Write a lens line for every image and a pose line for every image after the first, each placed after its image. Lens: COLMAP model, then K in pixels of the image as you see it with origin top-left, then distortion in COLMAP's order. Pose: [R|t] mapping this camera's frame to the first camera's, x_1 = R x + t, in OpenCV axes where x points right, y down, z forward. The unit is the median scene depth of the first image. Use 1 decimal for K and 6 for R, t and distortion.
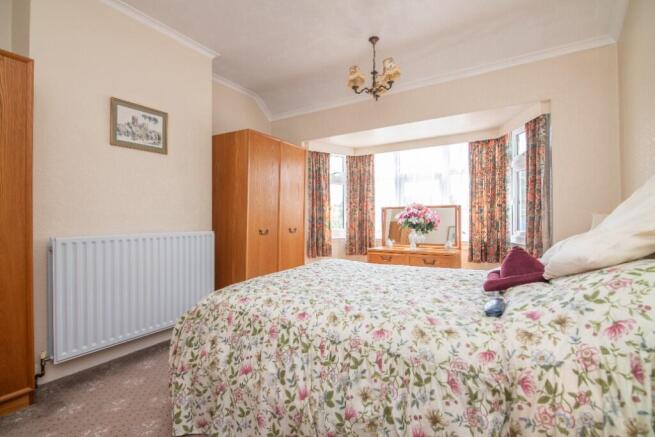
lens RADIAL K [[298.9, 0, 327.5], [0, 298.9, 218.5], [0, 0, 1]] dist [-0.028697, 0.003661]
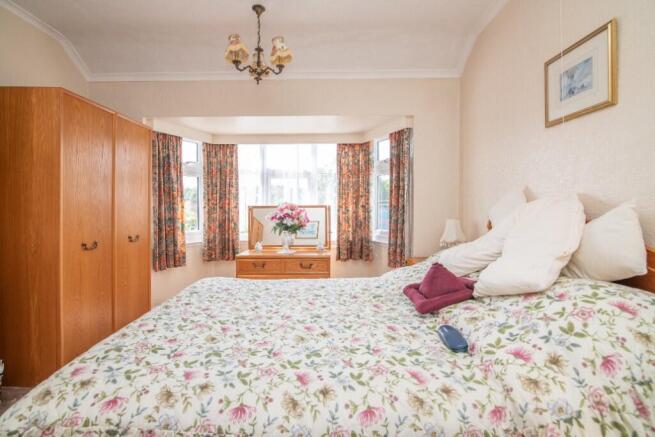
lens RADIAL K [[298.9, 0, 327.5], [0, 298.9, 218.5], [0, 0, 1]] dist [-0.028697, 0.003661]
pose [[0.854969, -0.016097, 0.518429, -0.091636], [-0.003948, 0.999287, 0.037537, -0.041118], [-0.518663, -0.034140, 0.854297, 0.142640]]
